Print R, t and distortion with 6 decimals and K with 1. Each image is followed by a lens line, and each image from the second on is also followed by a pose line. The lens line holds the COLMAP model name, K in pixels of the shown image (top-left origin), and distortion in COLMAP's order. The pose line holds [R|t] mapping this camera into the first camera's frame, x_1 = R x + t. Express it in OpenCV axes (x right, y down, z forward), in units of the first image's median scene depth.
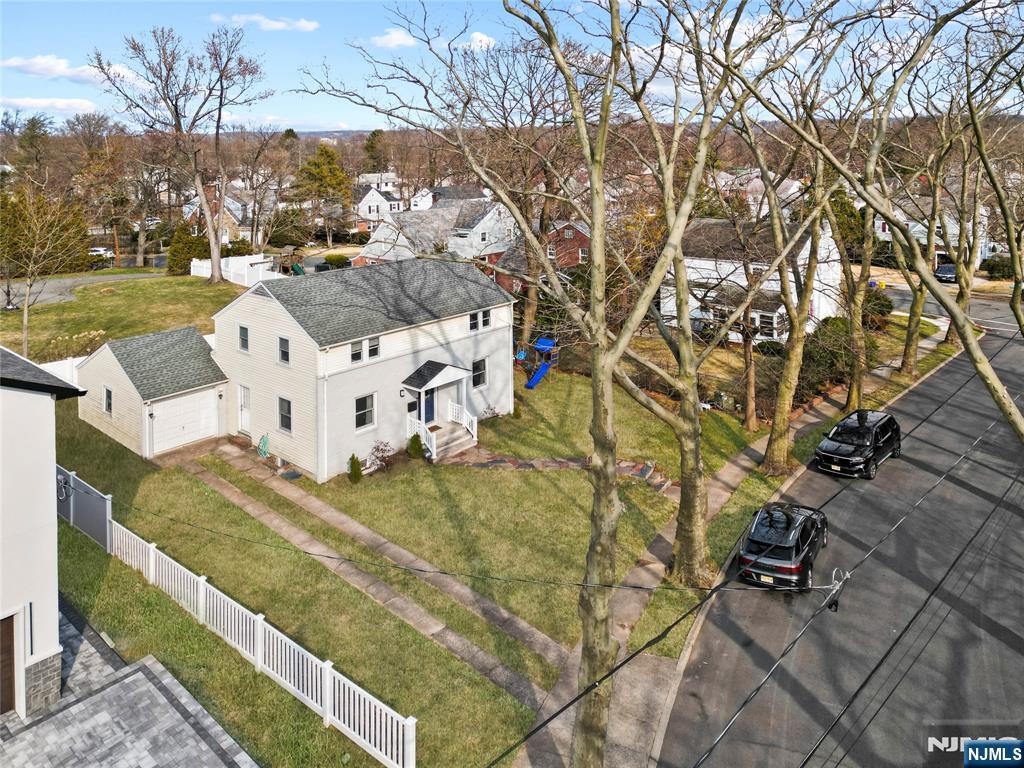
lens RADIAL K [[712.4, 0, 533.2], [0, 712.4, 321.1], [0, 0, 1]] dist [0.036063, -0.016083]
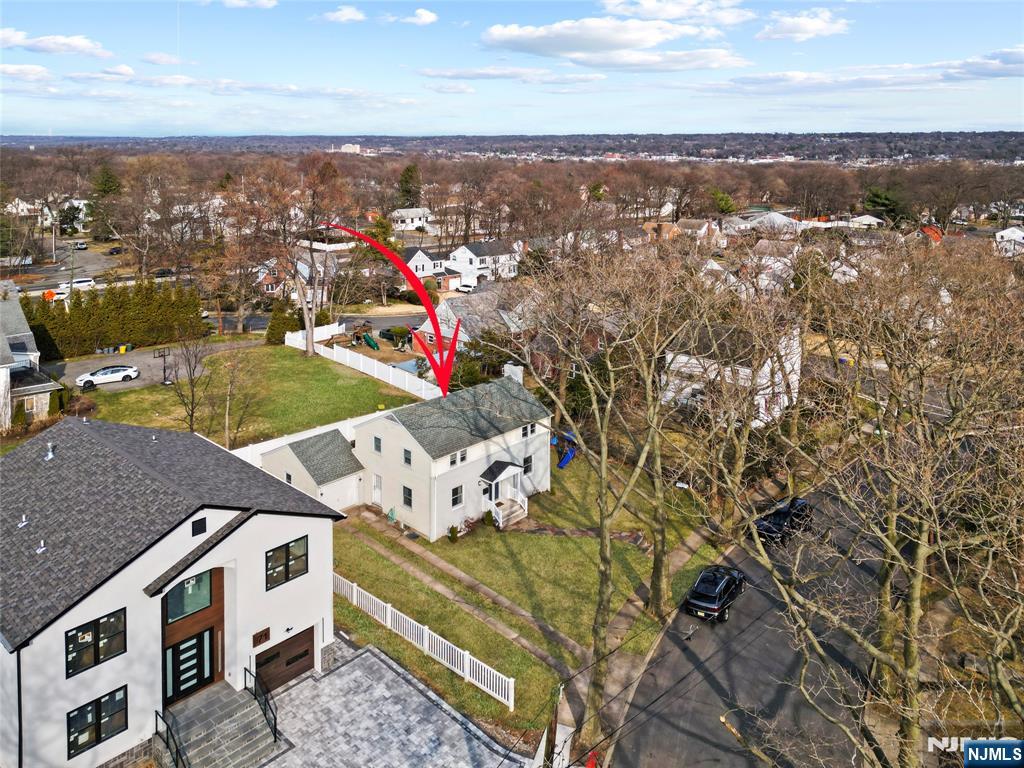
lens RADIAL K [[712.4, 0, 513.6], [0, 712.4, 383.6], [0, 0, 1]] dist [0.036063, -0.016083]
pose [[0.998457, 0.012726, -0.054048, -0.040151], [-0.008146, 0.996423, 0.084117, -0.314896], [0.054925, -0.083547, 0.994989, -0.657895]]
